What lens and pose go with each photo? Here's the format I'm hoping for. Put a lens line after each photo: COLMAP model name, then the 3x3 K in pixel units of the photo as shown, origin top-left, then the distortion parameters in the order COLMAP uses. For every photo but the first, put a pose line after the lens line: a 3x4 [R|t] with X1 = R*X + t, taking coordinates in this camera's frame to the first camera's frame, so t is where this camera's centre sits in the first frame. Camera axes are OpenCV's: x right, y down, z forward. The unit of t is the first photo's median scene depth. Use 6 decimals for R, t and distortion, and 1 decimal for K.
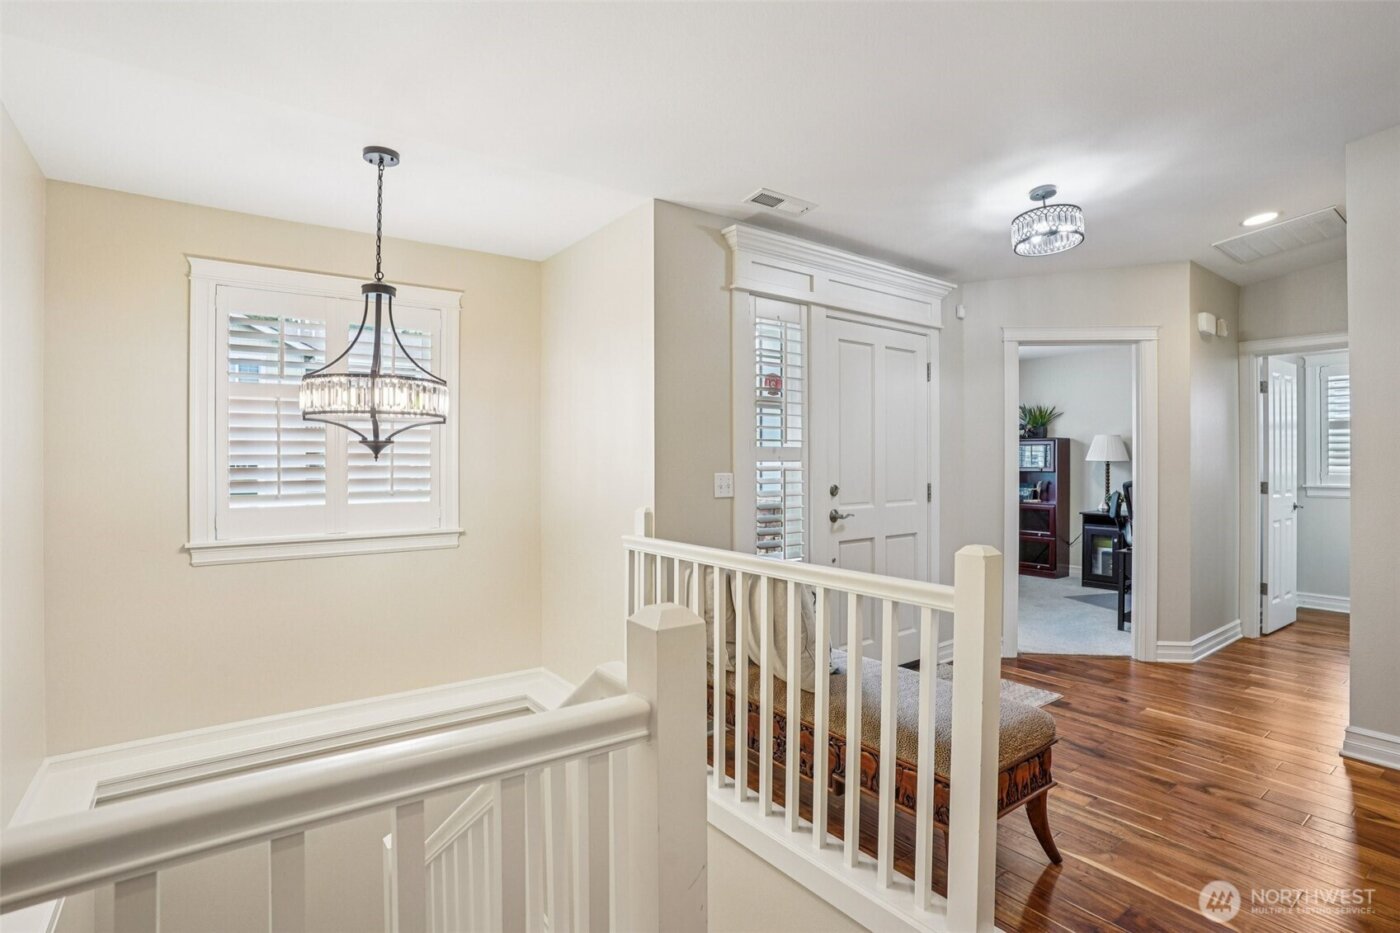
lens RADIAL K [[695.1, 0, 703.8], [0, 695.1, 457.6], [0, 0, 1]] dist [-0.078477, 0.032777]
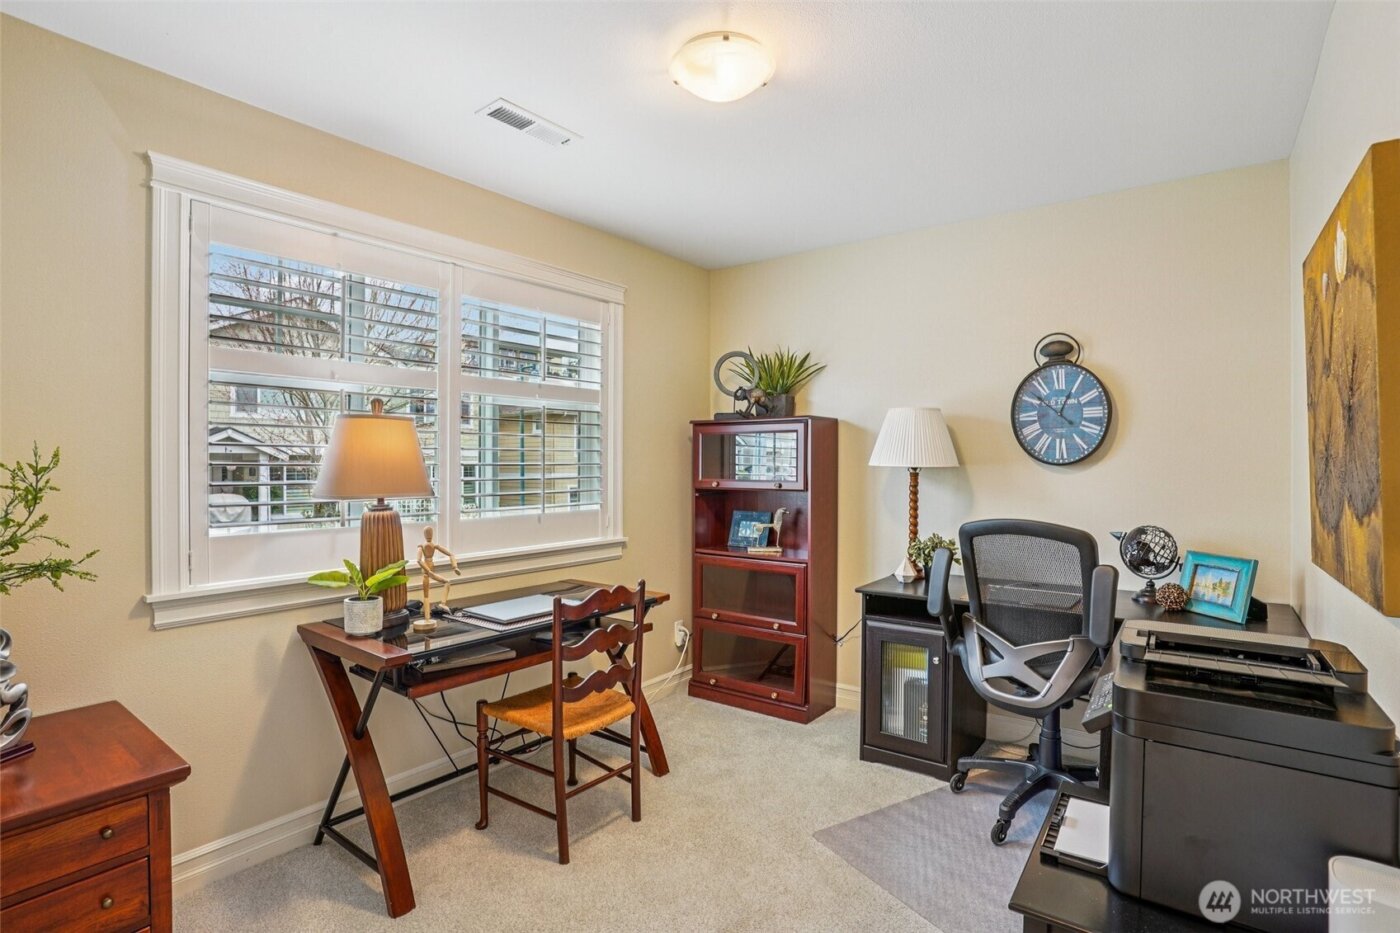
lens RADIAL K [[695.1, 0, 703.8], [0, 695.1, 457.6], [0, 0, 1]] dist [-0.078477, 0.032777]
pose [[0.959259, 0.006430, 0.282456, 0.314183], [-0.004448, 0.999961, -0.007657, 0.002851], [-0.282494, 0.006089, 0.959250, 0.568245]]
